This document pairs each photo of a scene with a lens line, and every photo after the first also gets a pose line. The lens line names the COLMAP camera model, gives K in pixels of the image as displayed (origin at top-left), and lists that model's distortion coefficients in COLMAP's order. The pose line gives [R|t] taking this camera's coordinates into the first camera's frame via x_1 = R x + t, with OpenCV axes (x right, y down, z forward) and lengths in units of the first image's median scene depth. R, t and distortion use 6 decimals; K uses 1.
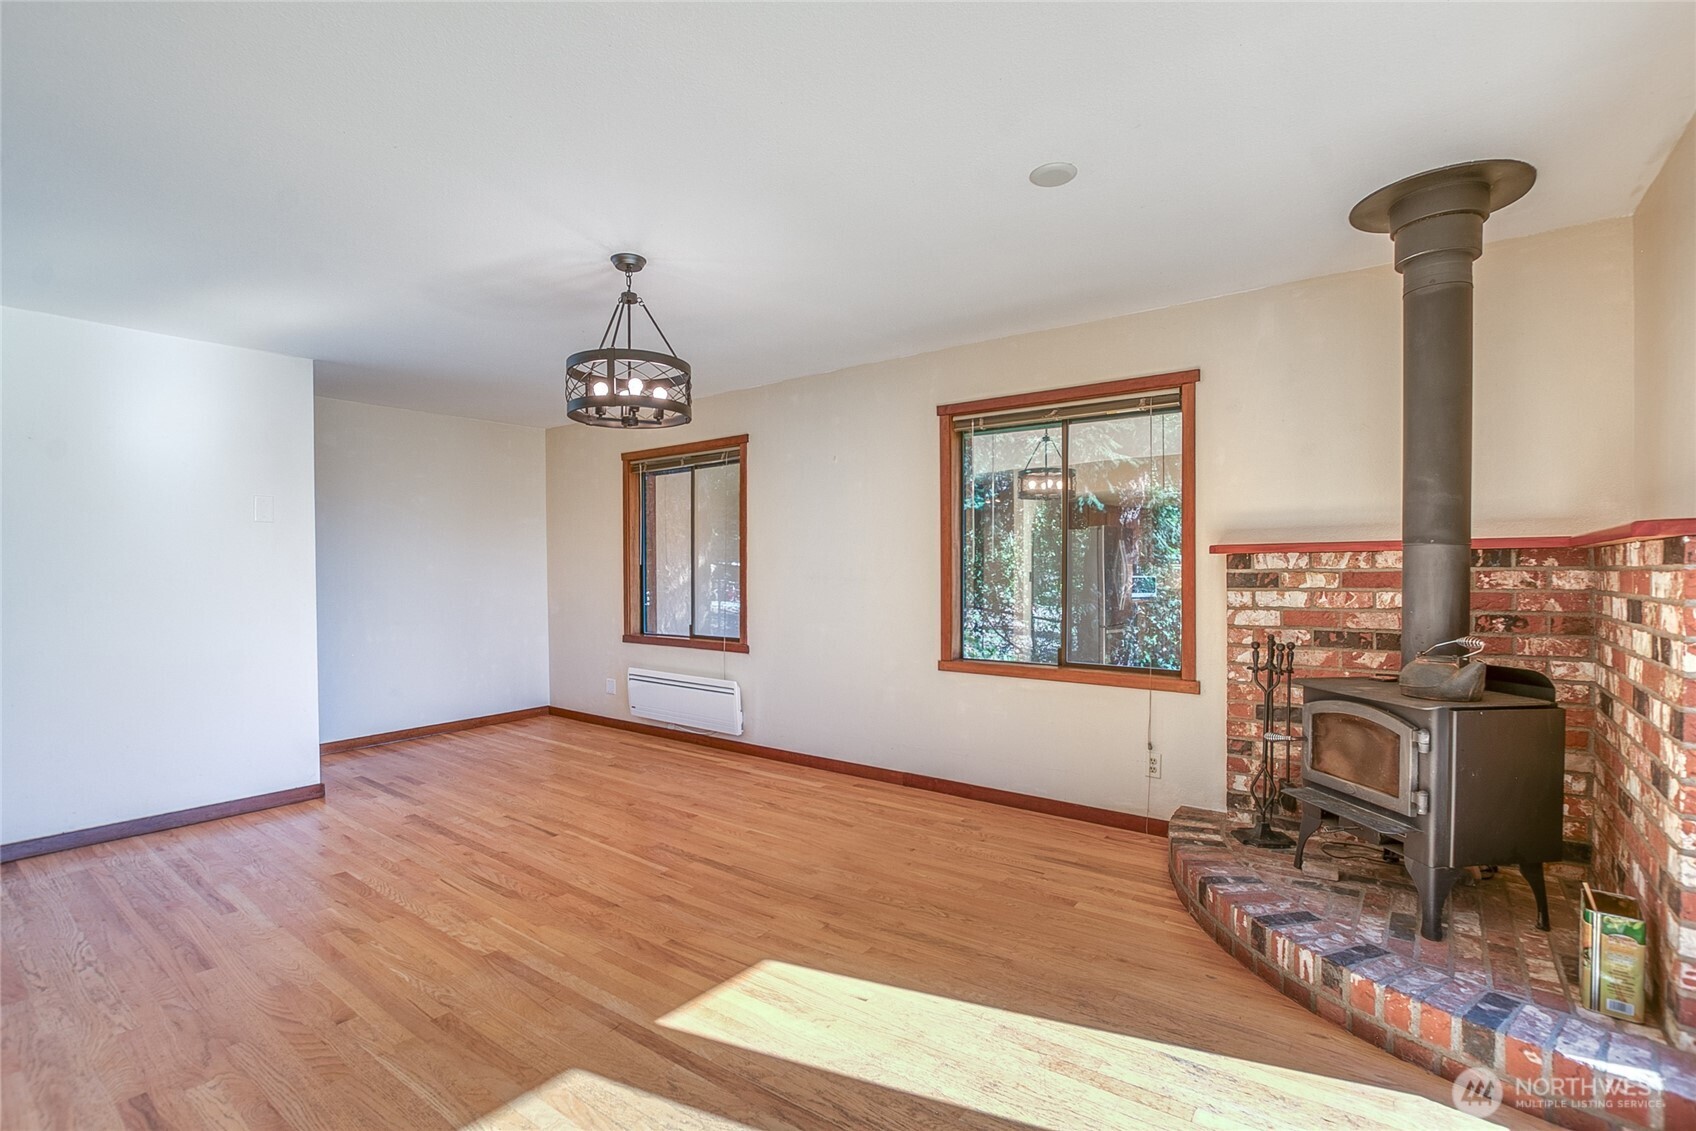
lens RADIAL K [[765.9, 0, 873.8], [0, 765.9, 583.1], [0, 0, 1]] dist [-0.022997, 0.003676]
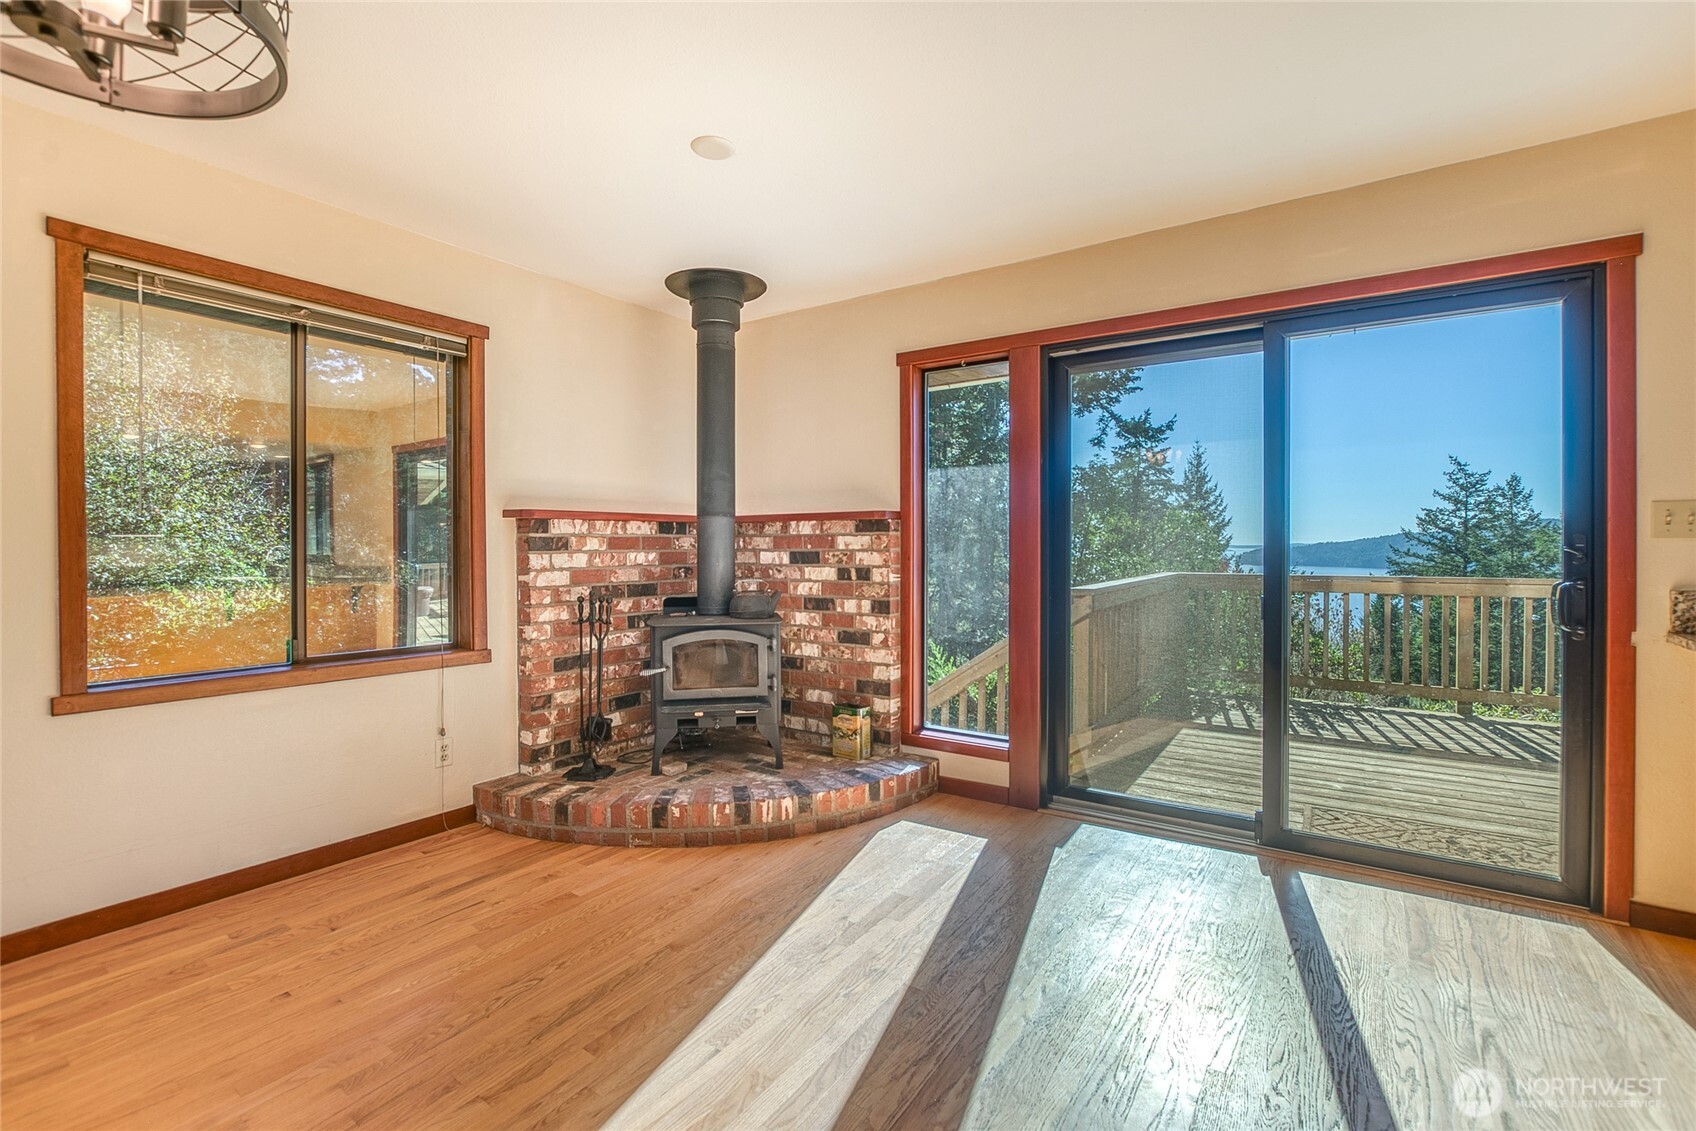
lens RADIAL K [[765.9, 0, 812.4], [0, 765.9, 556.5], [0, 0, 1]] dist [-0.022997, 0.003676]
pose [[-0.010448, -0.009779, 0.999898, -0.613210], [0.015991, 0.999823, 0.009945, 0.009884], [-0.999818, 0.016093, -0.010290, 0.675835]]
